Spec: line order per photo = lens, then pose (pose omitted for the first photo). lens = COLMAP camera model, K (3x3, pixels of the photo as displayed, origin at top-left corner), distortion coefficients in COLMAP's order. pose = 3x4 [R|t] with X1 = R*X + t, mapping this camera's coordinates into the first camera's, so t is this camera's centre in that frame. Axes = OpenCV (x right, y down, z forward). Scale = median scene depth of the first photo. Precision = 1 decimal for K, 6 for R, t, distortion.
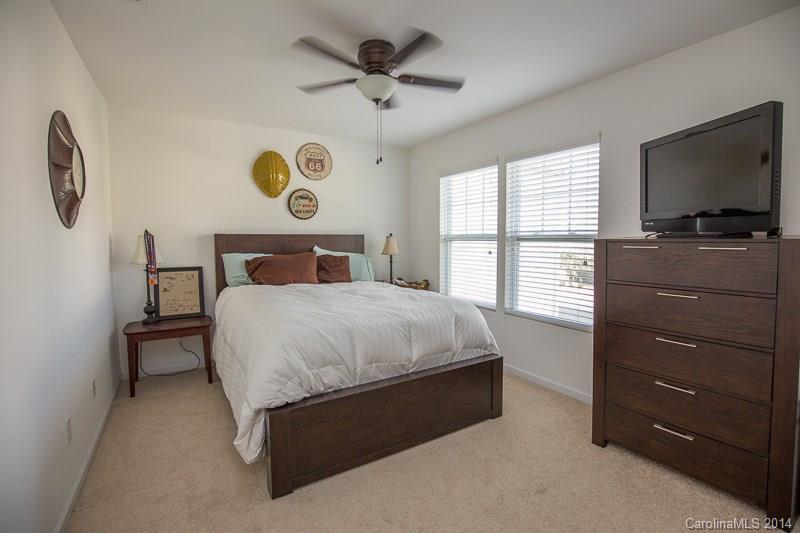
lens RADIAL K [[370.7, 0, 400.2], [0, 370.7, 261.8], [0, 0, 1]] dist [-0.020861, 0.000091]
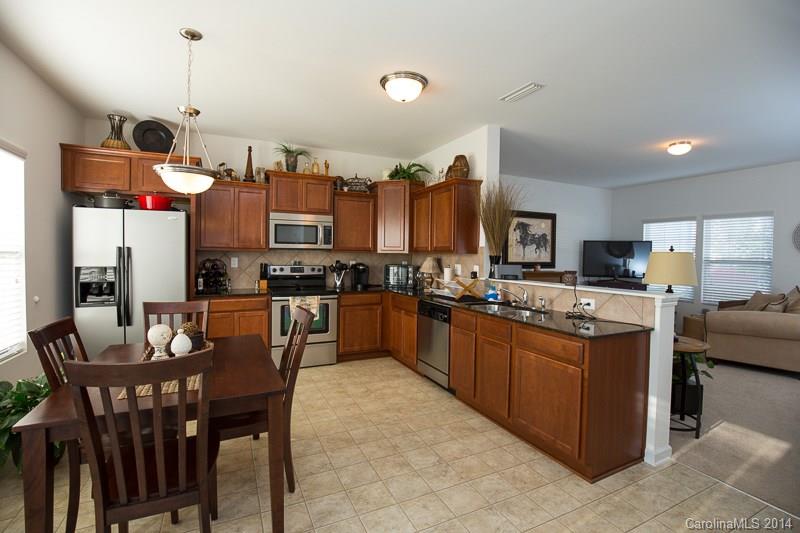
lens RADIAL K [[370.7, 0, 400.2], [0, 370.7, 261.8], [0, 0, 1]] dist [-0.020861, 0.000091]
pose [[0.993849, 0.020404, -0.108844, -0.982331], [-0.024680, 0.998970, -0.038085, 0.043273], [0.107955, 0.040537, 0.993329, -0.932937]]
